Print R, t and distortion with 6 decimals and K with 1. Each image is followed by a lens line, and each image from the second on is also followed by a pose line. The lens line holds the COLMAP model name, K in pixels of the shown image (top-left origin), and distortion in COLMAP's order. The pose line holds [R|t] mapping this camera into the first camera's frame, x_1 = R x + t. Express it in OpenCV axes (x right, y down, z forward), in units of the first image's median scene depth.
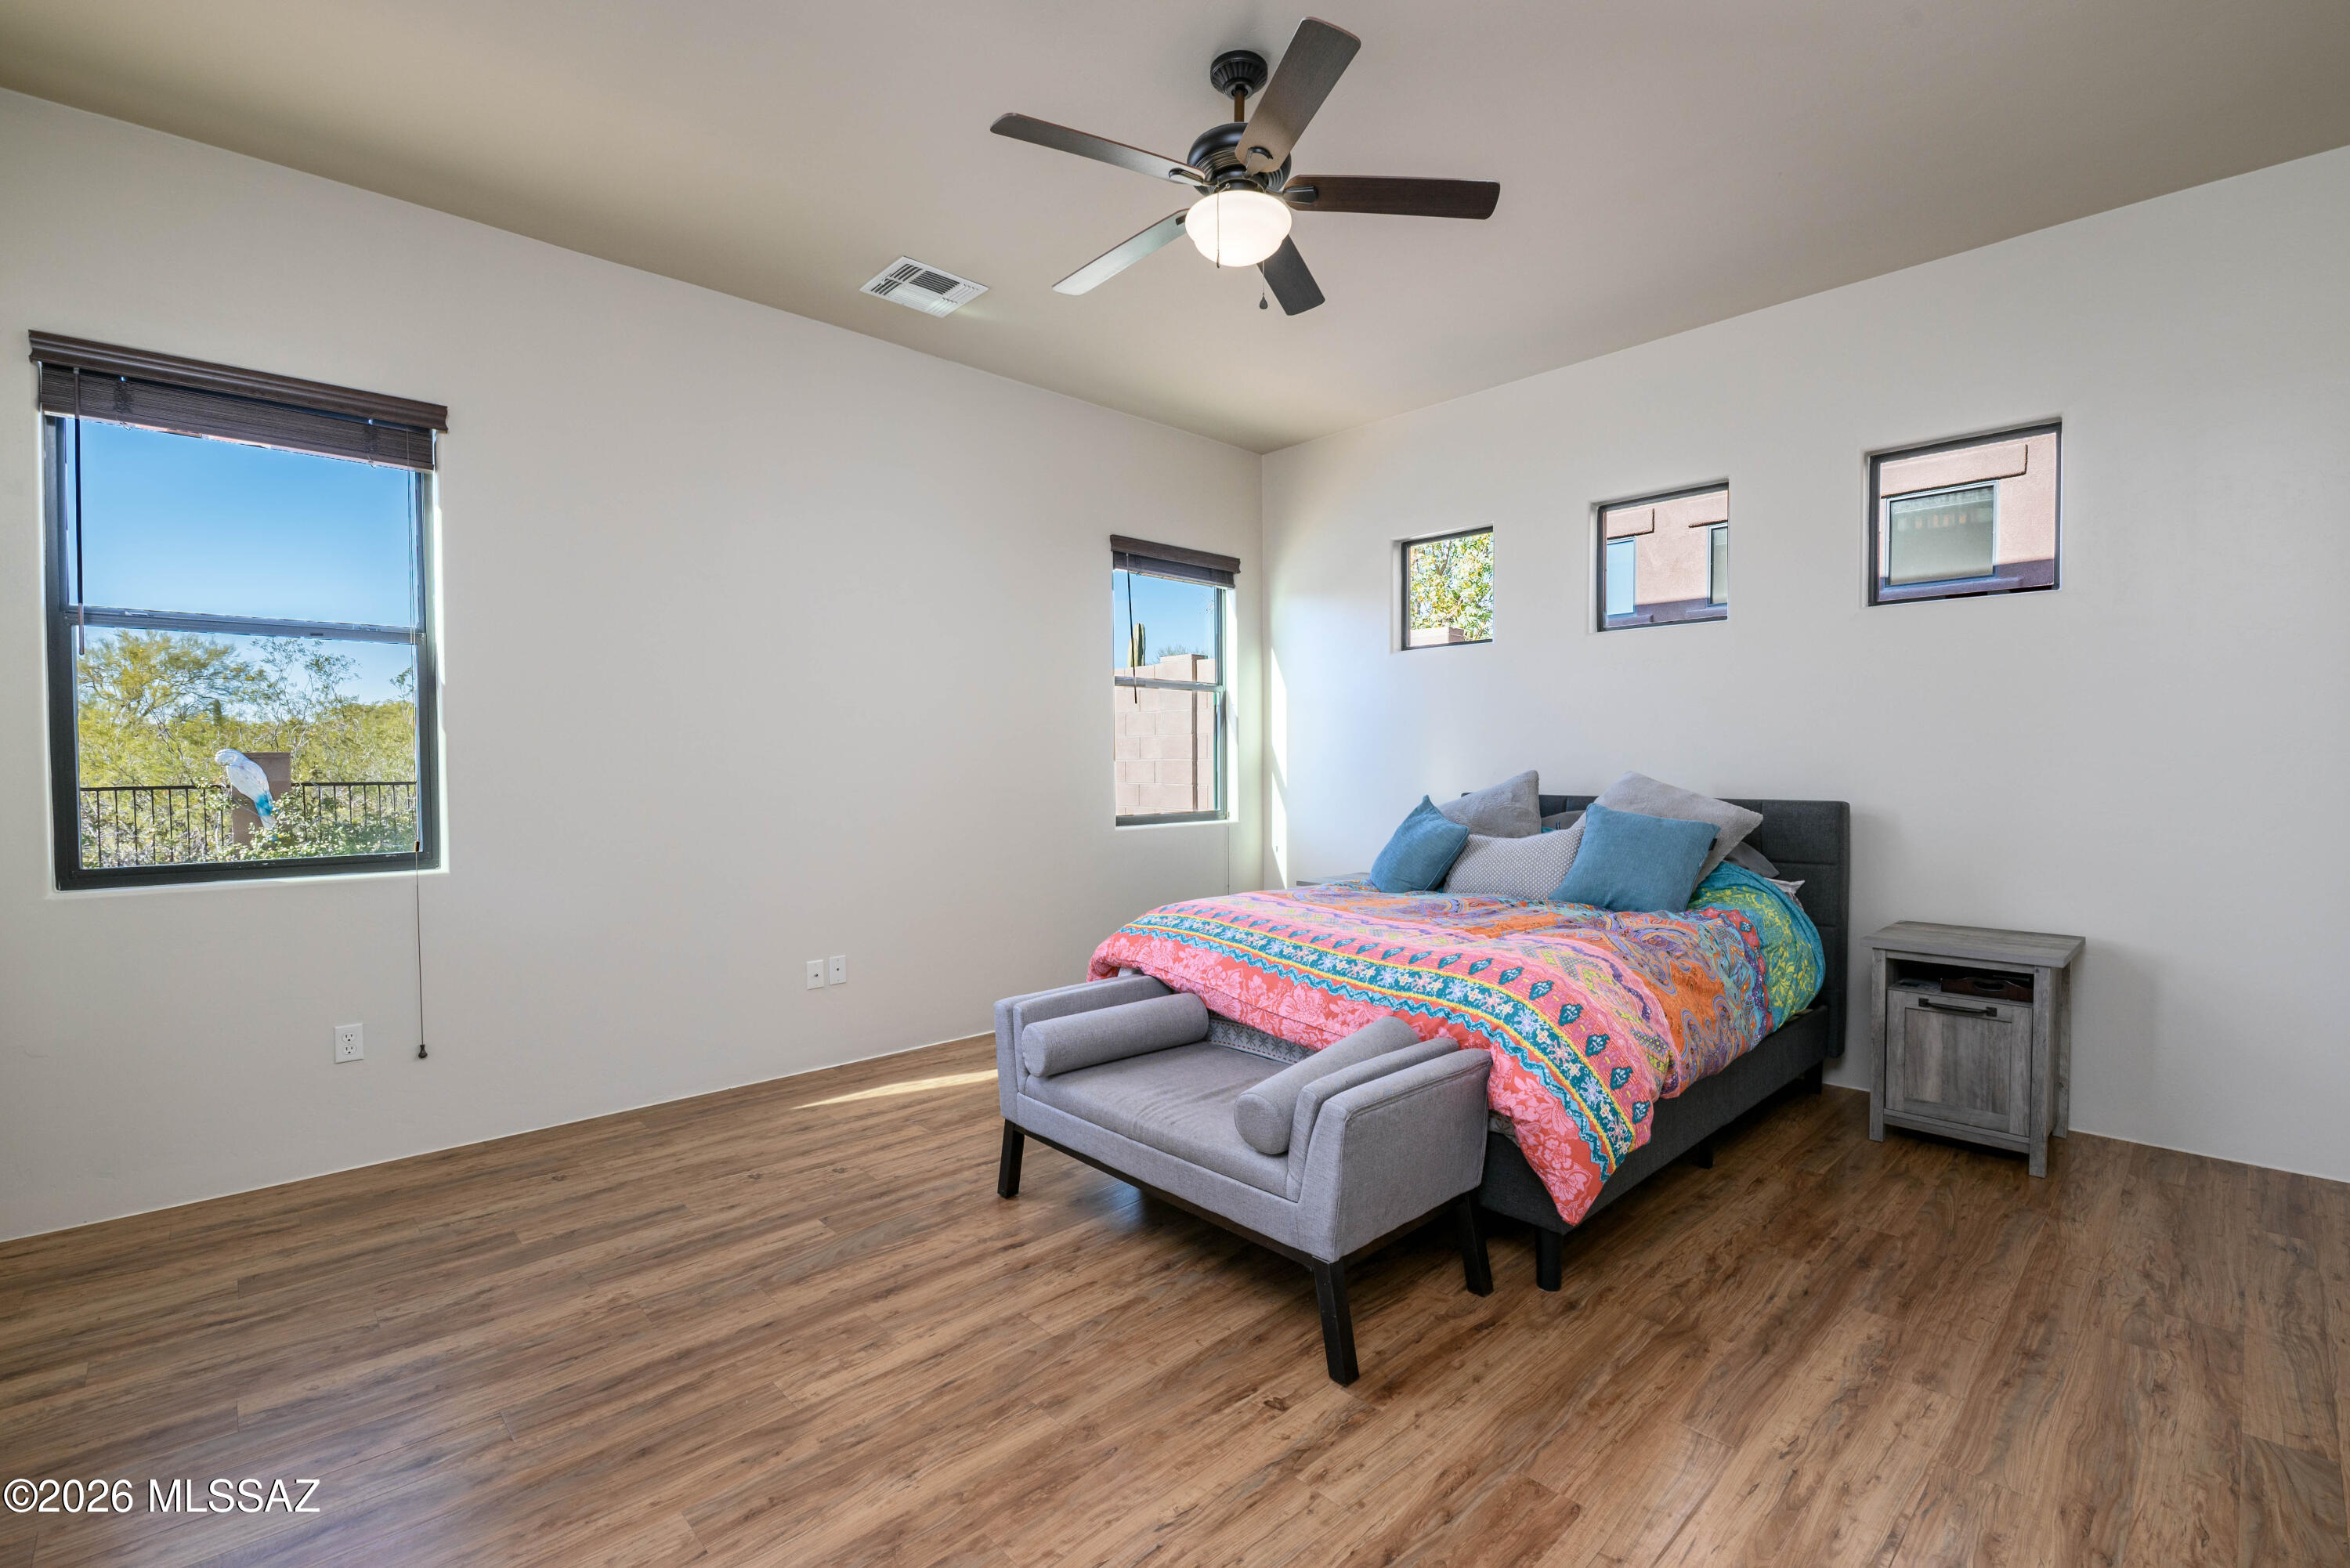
lens RADIAL K [[1012.3, 0, 1202.3], [0, 1012.3, 785.0], [0, 0, 1]] dist [-0.002469, -0.010941]
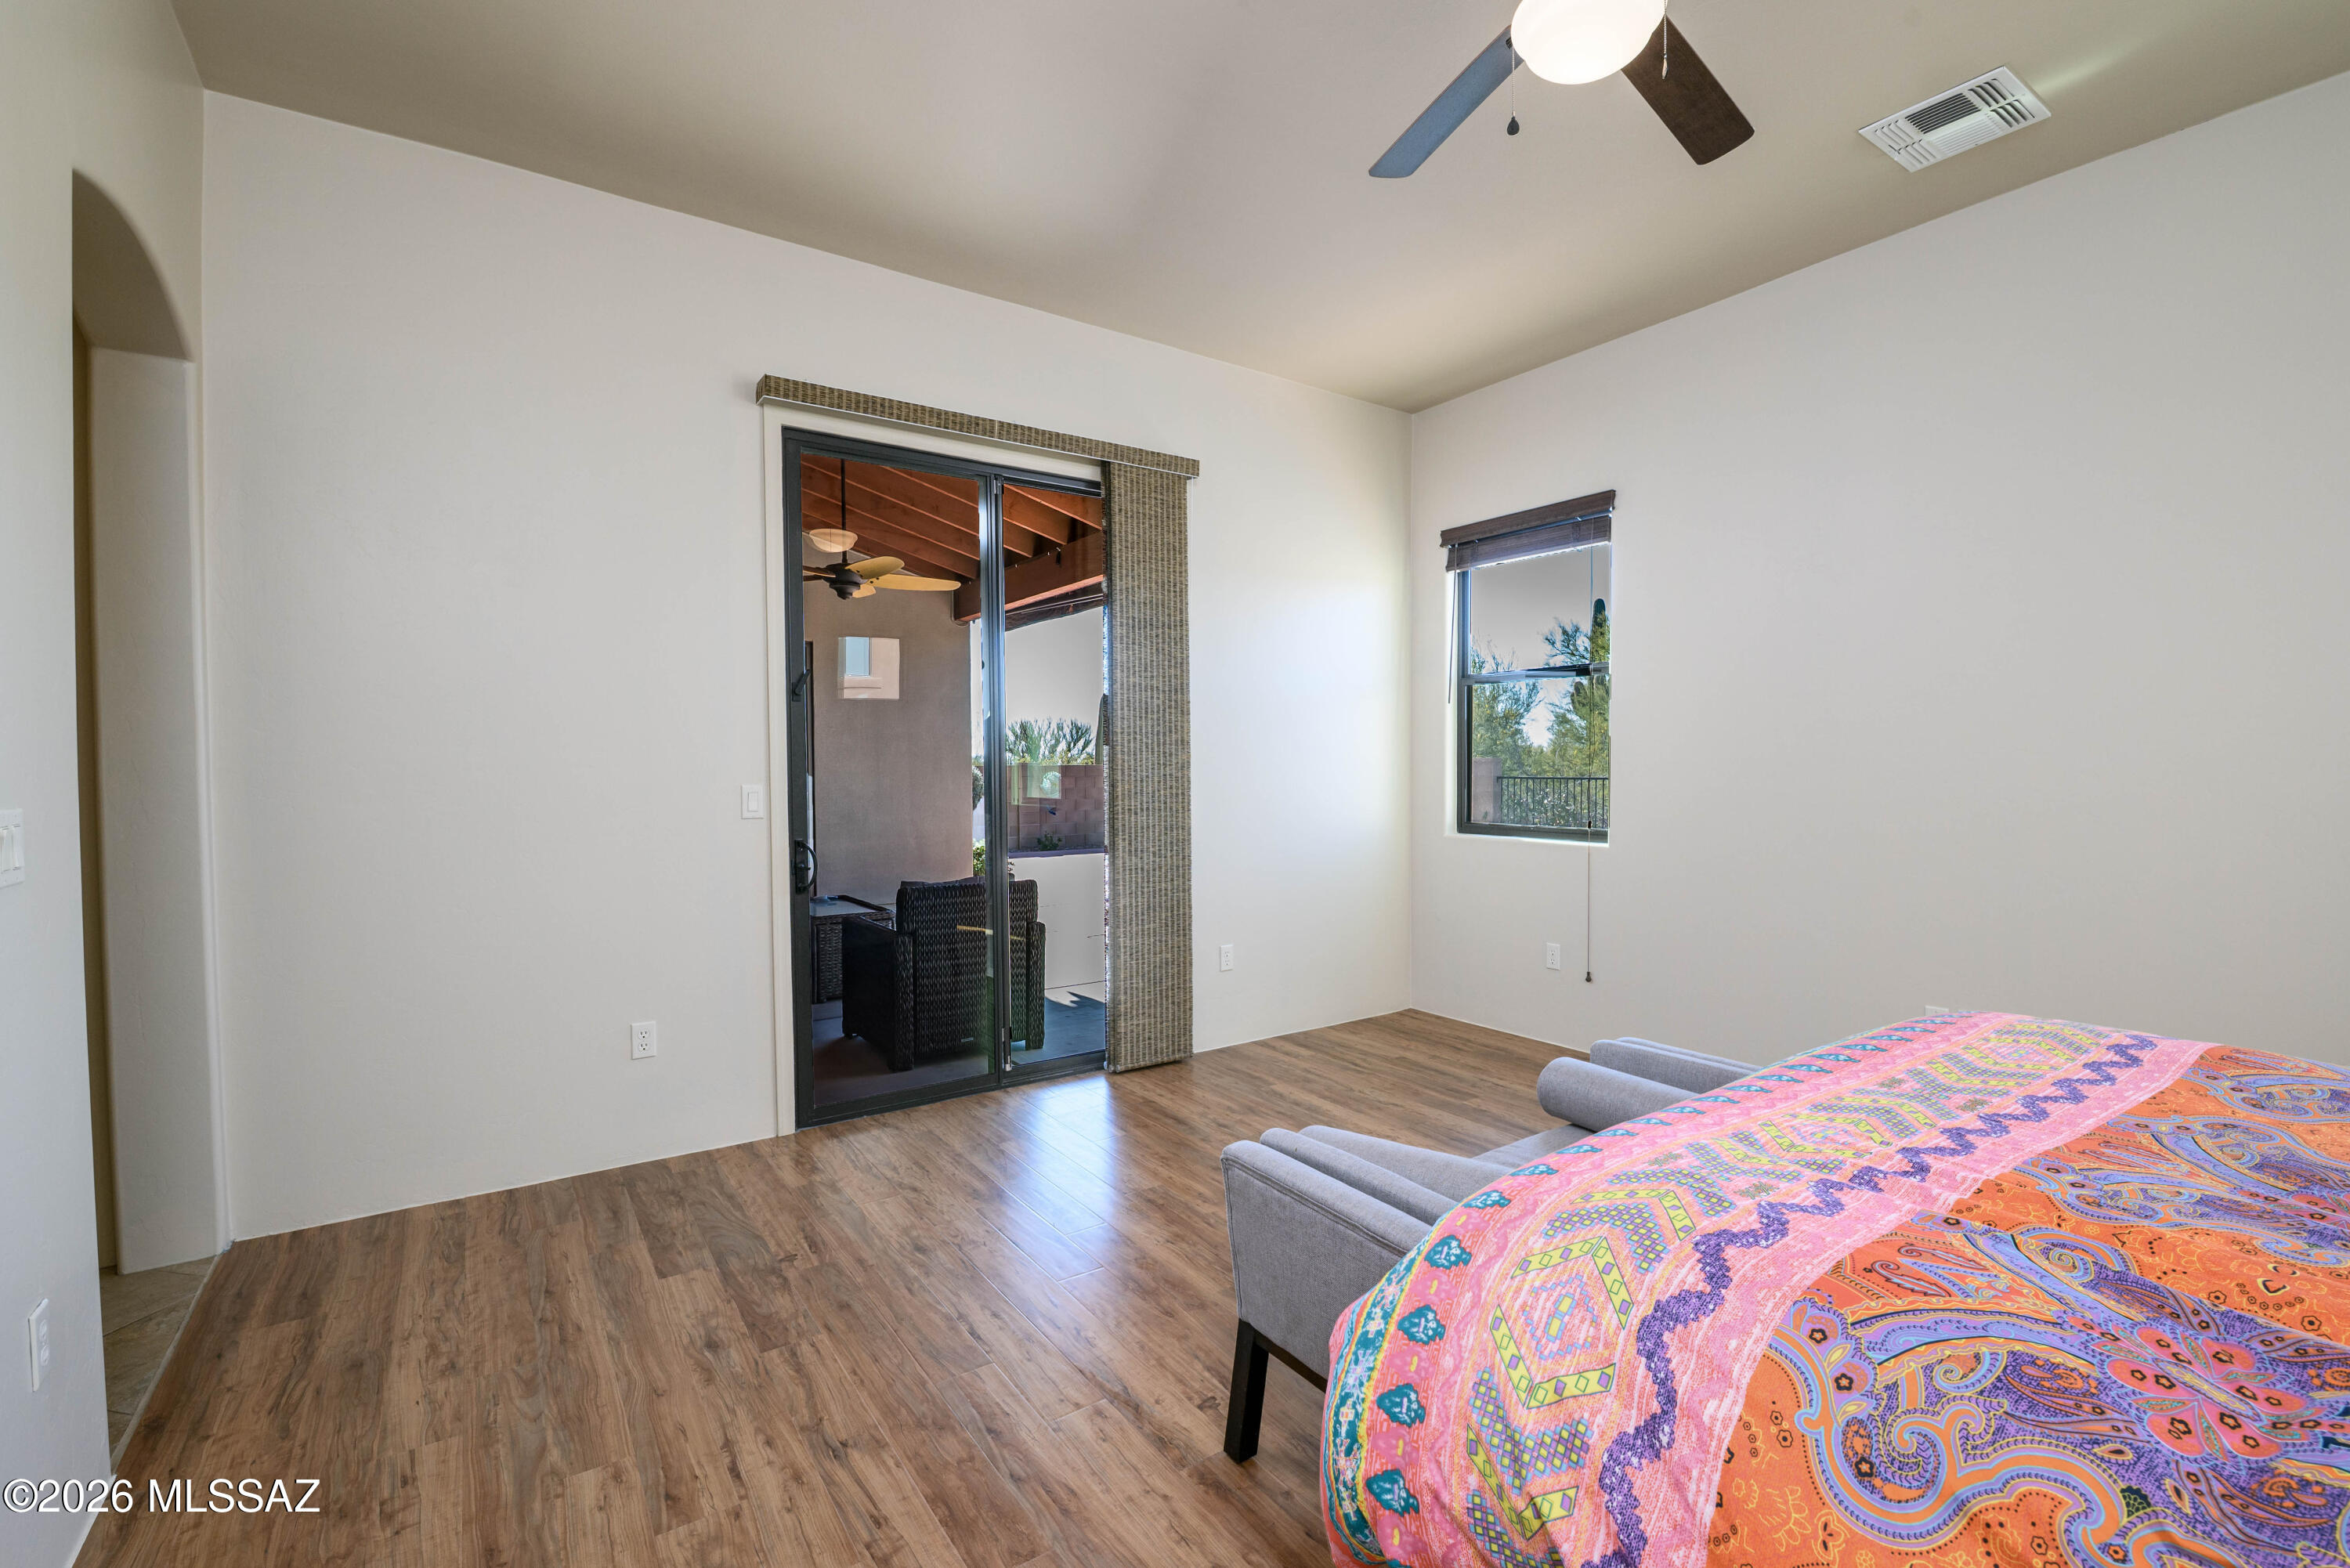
lens RADIAL K [[1050.7, 0, 1222.5], [0, 1050.7, 786.9], [0, 0, 1]] dist [0.000174, 0.000068]
pose [[-0.143585, 0.028675, -0.989222, 0.897613], [-0.020483, 0.999280, 0.031940, -0.030725], [0.989426, 0.024848, -0.142894, 0.941922]]
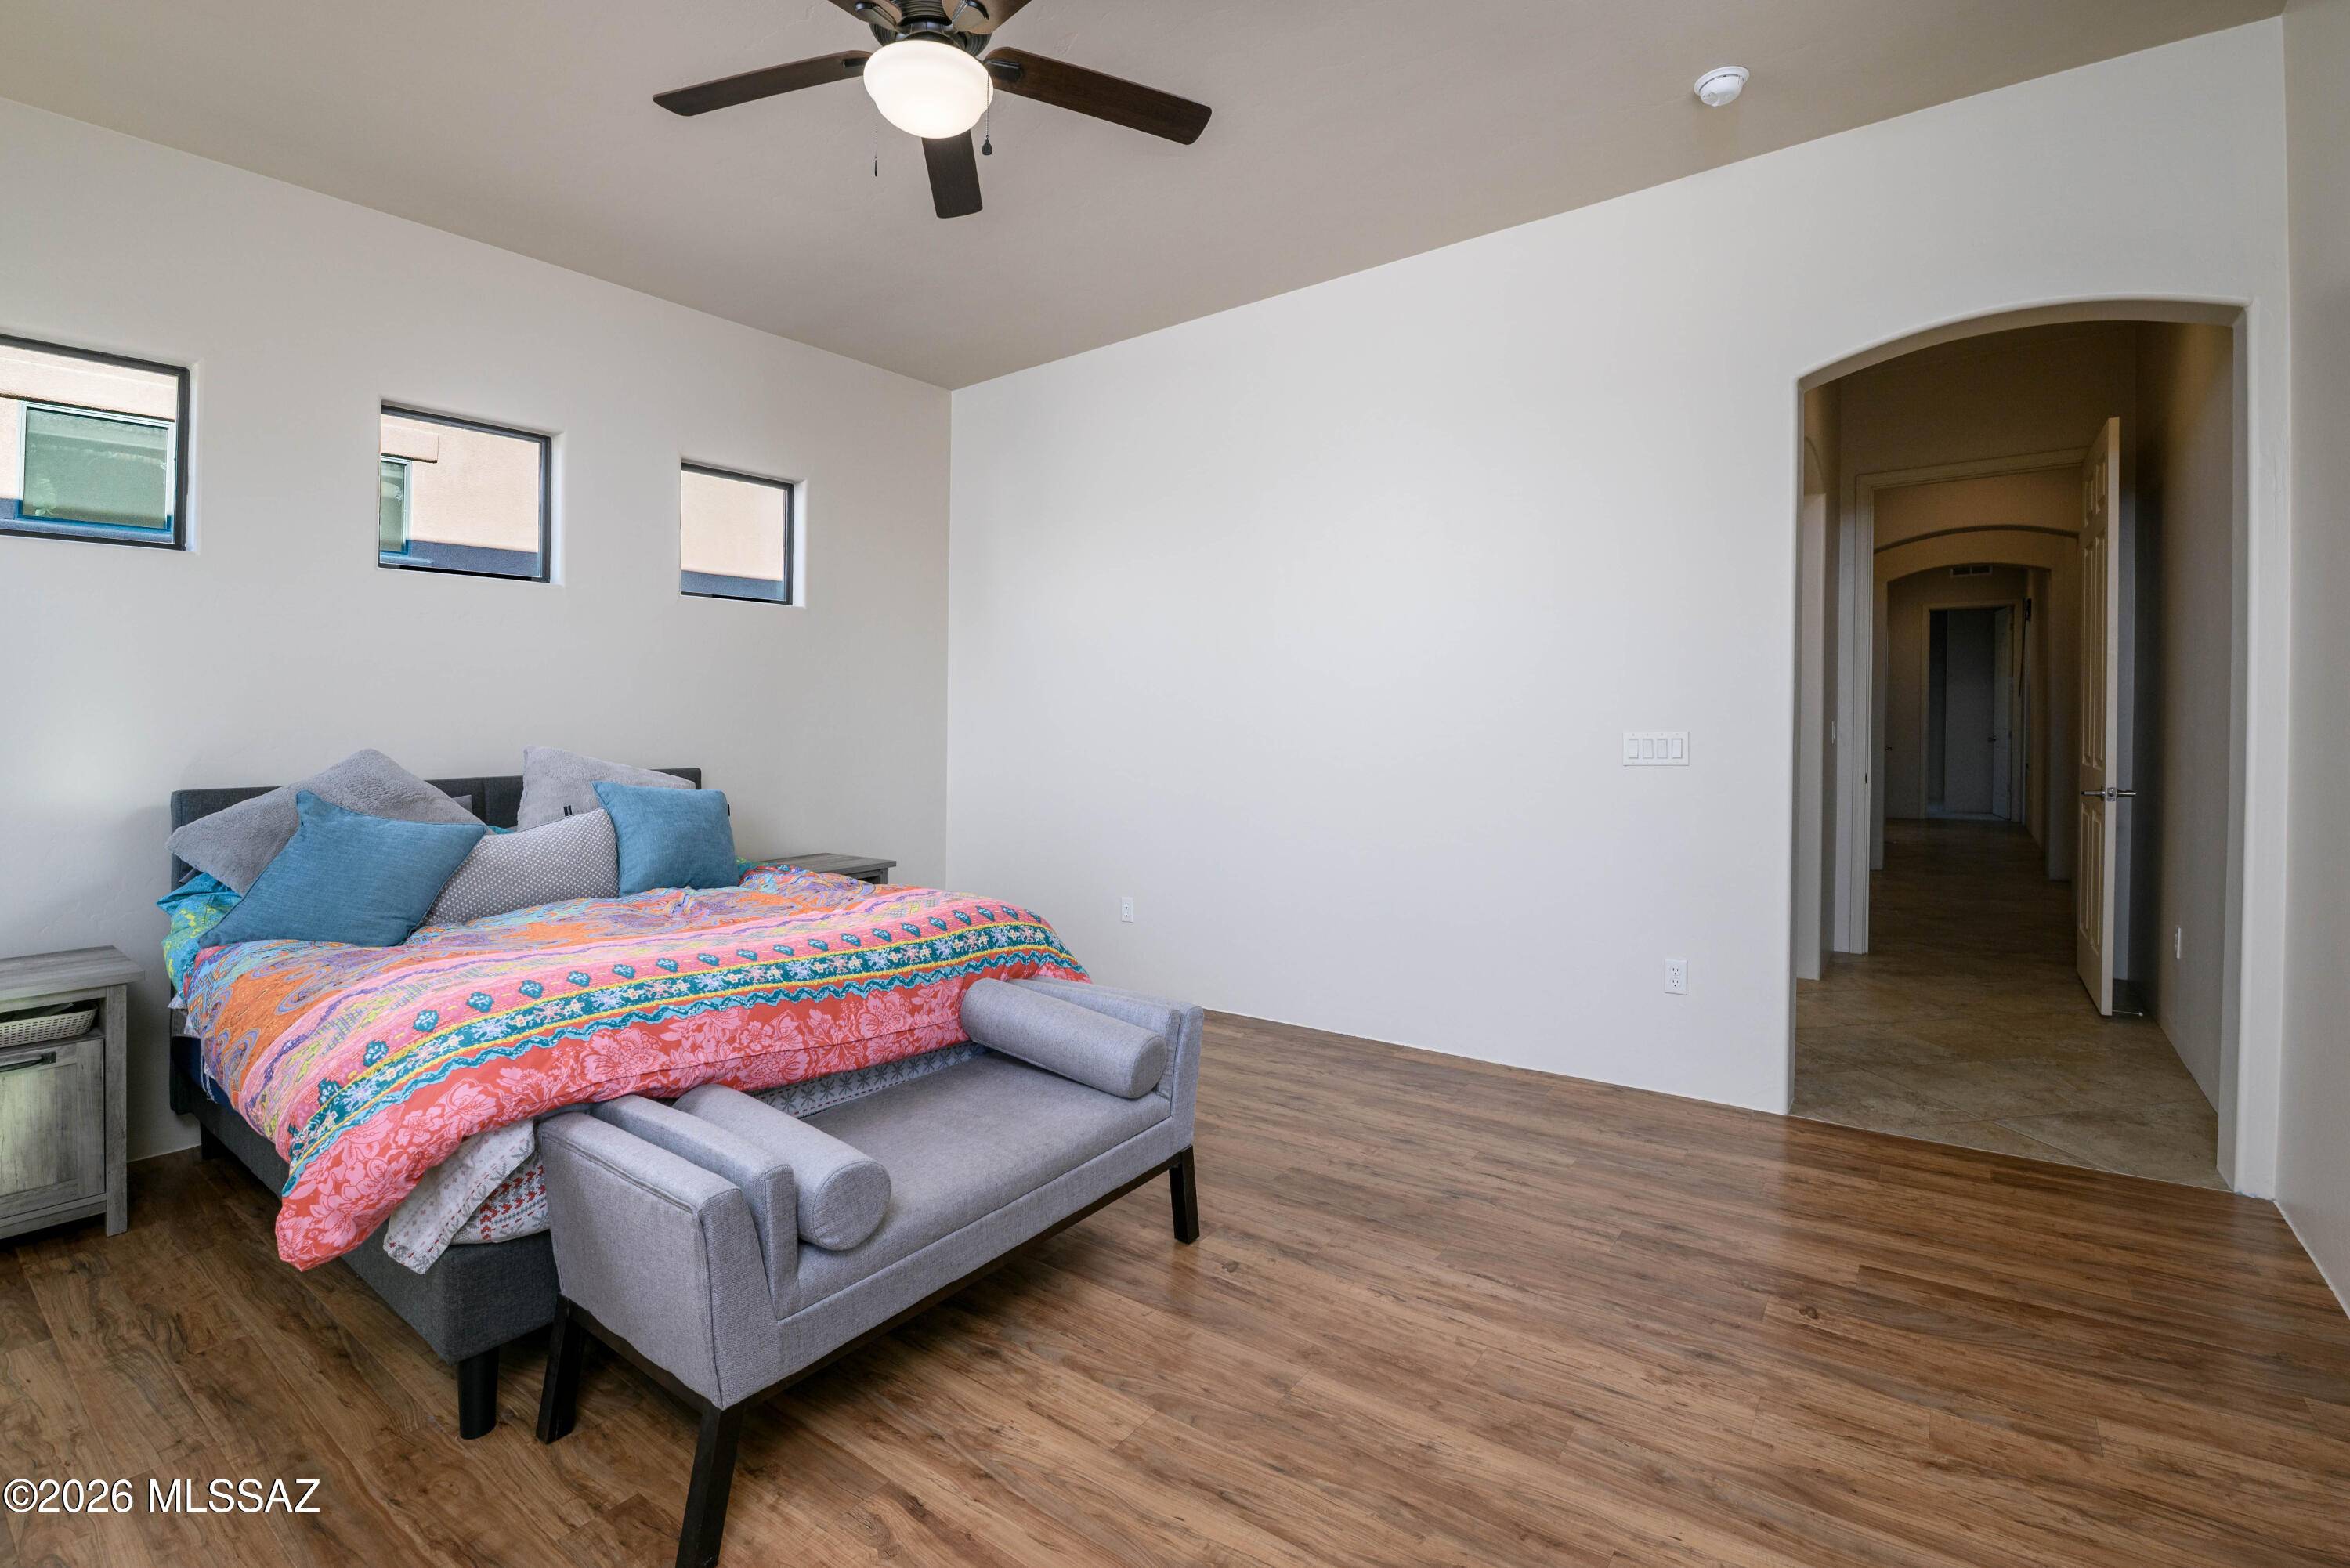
lens RADIAL K [[1047.3, 0, 1172.0], [0, 1047.3, 730.0], [0, 0, 1]] dist [-0.003546, -0.000484]
pose [[-0.154820, -0.002751, 0.987939, -0.923462], [0.038336, 0.999226, 0.008790, -0.023974], [-0.987199, 0.039234, -0.154595, 1.011350]]
